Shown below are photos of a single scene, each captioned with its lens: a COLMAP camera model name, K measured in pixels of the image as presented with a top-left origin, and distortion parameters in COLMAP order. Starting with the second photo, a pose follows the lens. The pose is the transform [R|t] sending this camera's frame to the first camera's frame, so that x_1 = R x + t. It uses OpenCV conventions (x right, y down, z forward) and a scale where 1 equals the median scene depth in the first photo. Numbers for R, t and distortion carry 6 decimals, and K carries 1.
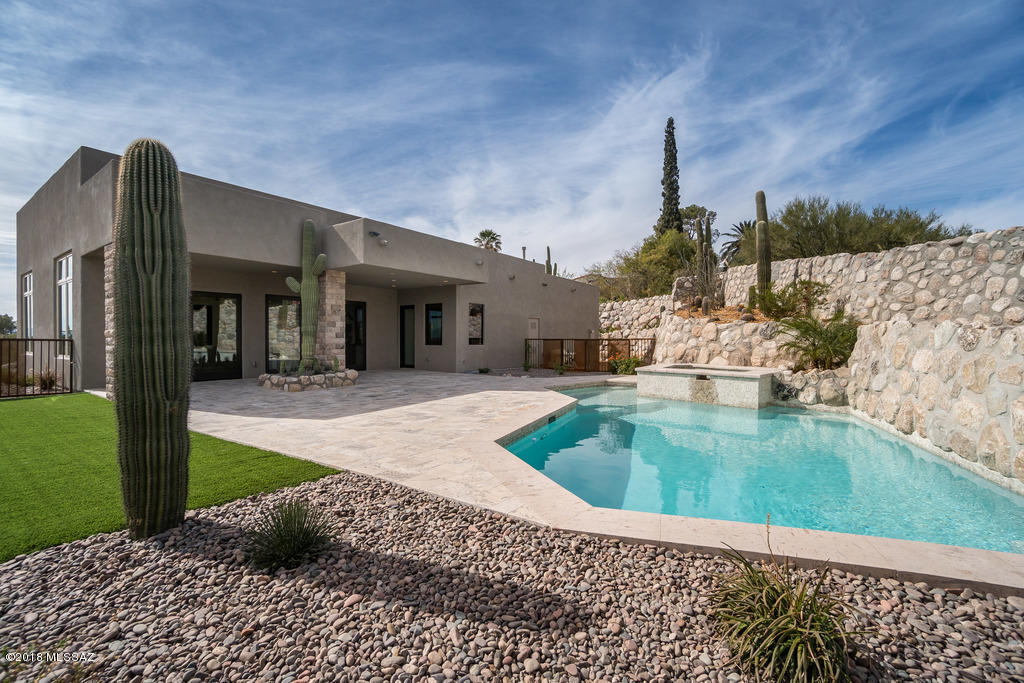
lens RADIAL K [[451.8, 0, 510.8], [0, 451.8, 338.9], [0, 0, 1]] dist [-0.027322, 0.003351]
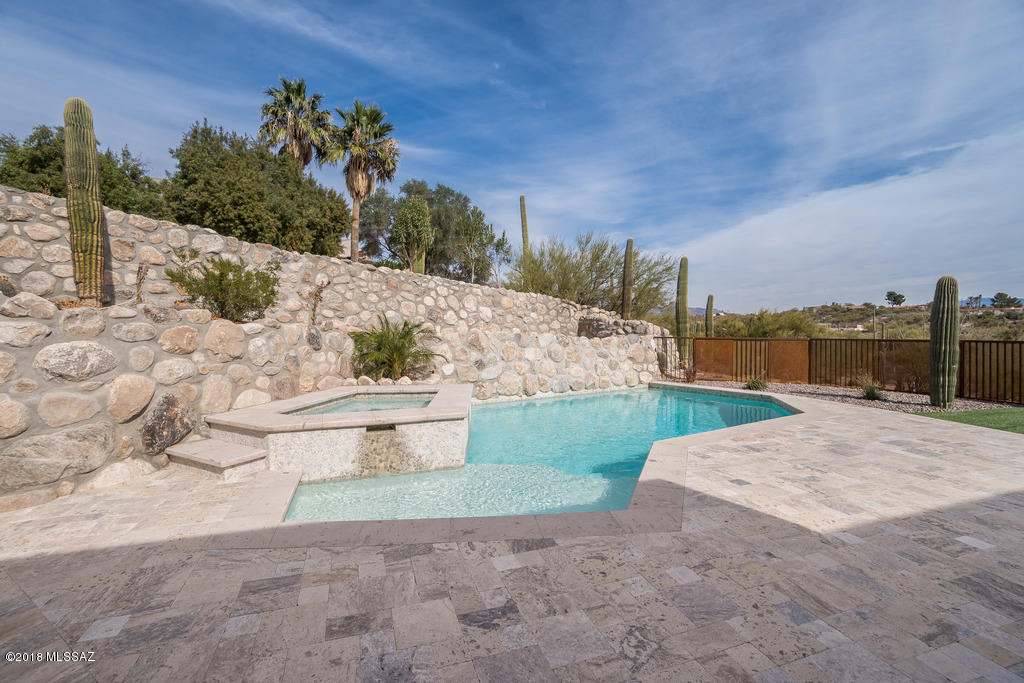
lens RADIAL K [[451.8, 0, 494.6], [0, 451.8, 337.1], [0, 0, 1]] dist [-0.027322, 0.003351]
pose [[-0.788563, -0.004193, 0.614939, -0.071814], [0.006540, 0.999863, 0.015205, -0.031941], [-0.614919, 0.016012, -0.788428, 1.622600]]
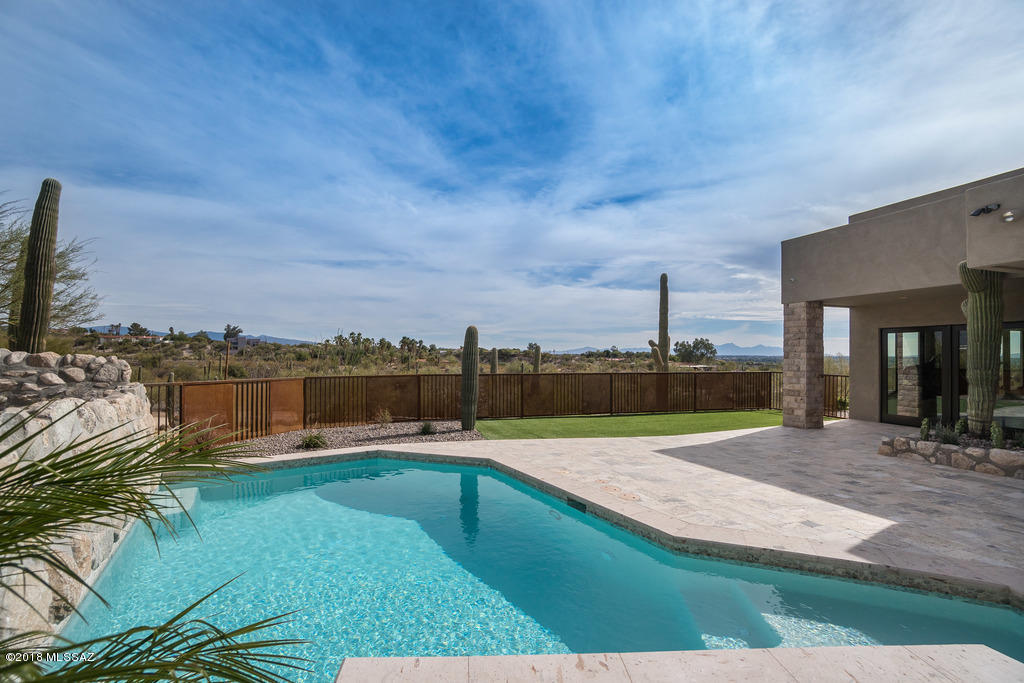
lens RADIAL K [[451.8, 0, 504.6], [0, 451.8, 355.8], [0, 0, 1]] dist [-0.027322, 0.003351]
pose [[-0.609790, 0.001954, -0.792560, 0.643774], [-0.003283, 0.999982, 0.004992, -0.066250], [0.792556, 0.005646, -0.609773, 1.124128]]
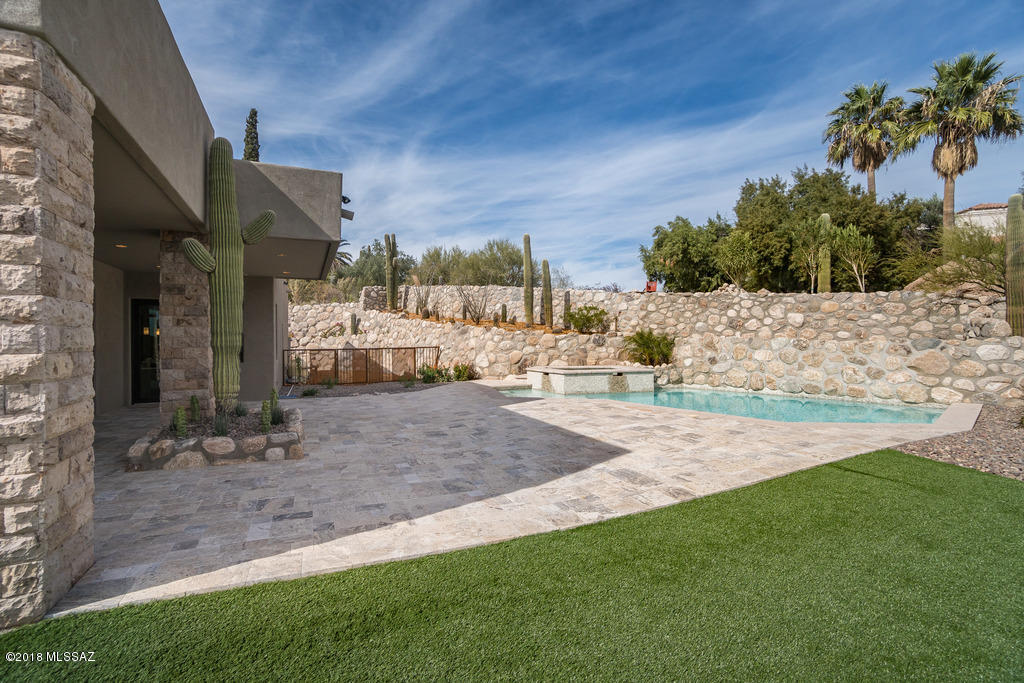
lens RADIAL K [[451.8, 0, 511.5], [0, 451.8, 343.7], [0, 0, 1]] dist [-0.027322, 0.003351]
pose [[0.504317, -0.013182, 0.863418, -0.987910], [0.014399, 0.999873, 0.006855, -0.024839], [-0.863399, 0.008975, 0.504442, 0.597703]]
